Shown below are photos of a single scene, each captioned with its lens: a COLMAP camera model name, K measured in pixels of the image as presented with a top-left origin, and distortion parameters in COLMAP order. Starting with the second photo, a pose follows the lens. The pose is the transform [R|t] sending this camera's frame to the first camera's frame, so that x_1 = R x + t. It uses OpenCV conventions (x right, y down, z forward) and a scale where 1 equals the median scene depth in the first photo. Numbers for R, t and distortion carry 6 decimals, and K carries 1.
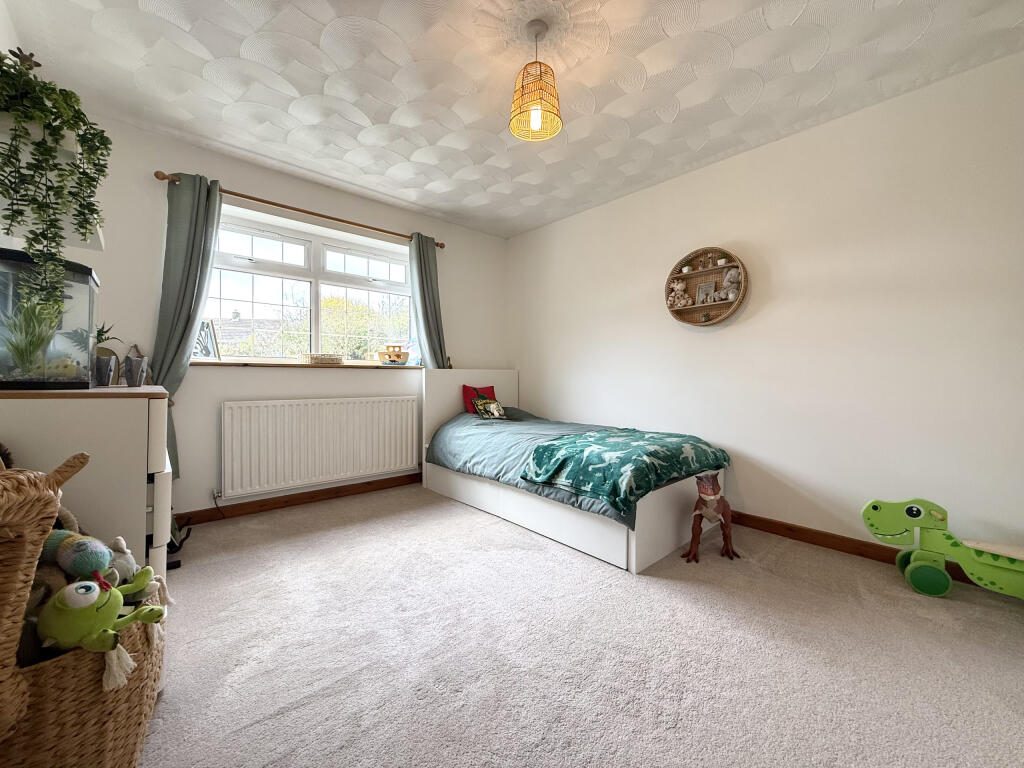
lens RADIAL K [[408.9, 0, 509.5], [0, 408.9, 368.6], [0, 0, 1]] dist [0.000320, -0.000065]
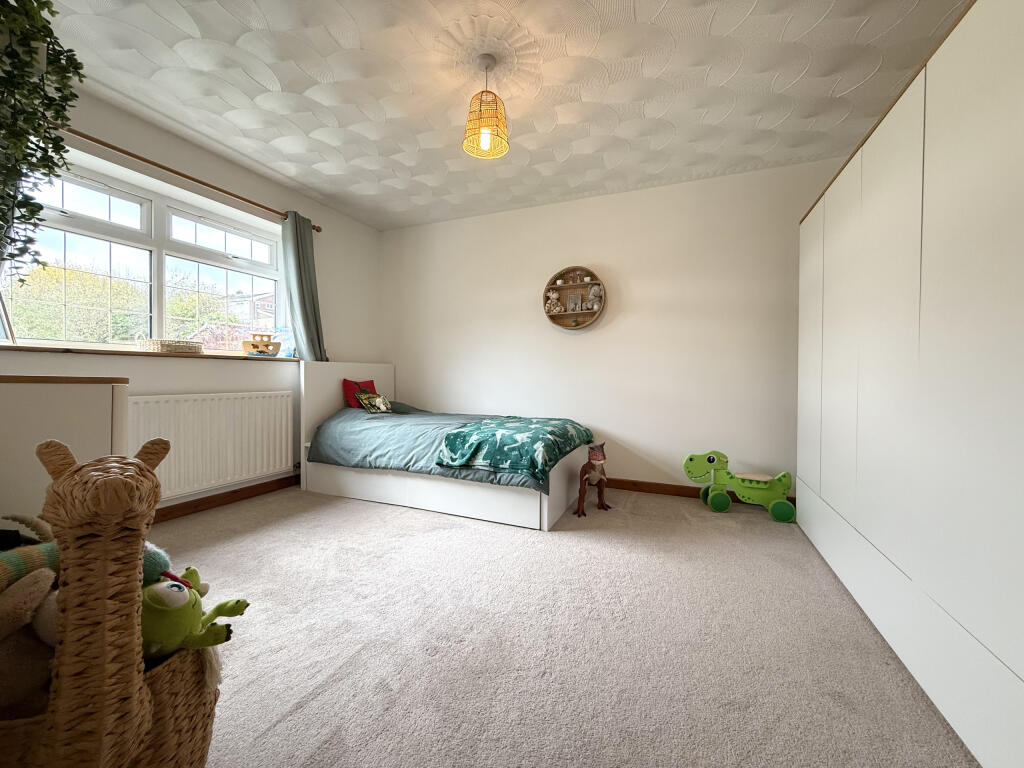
lens RADIAL K [[408.9, 0, 510.8], [0, 408.9, 365.2], [0, 0, 1]] dist [0.000320, -0.000065]
pose [[0.906513, 0.012809, 0.421983, -0.265271], [-0.011139, 0.999917, -0.006423, 0.016328], [-0.422030, 0.001123, 0.906581, -0.045969]]
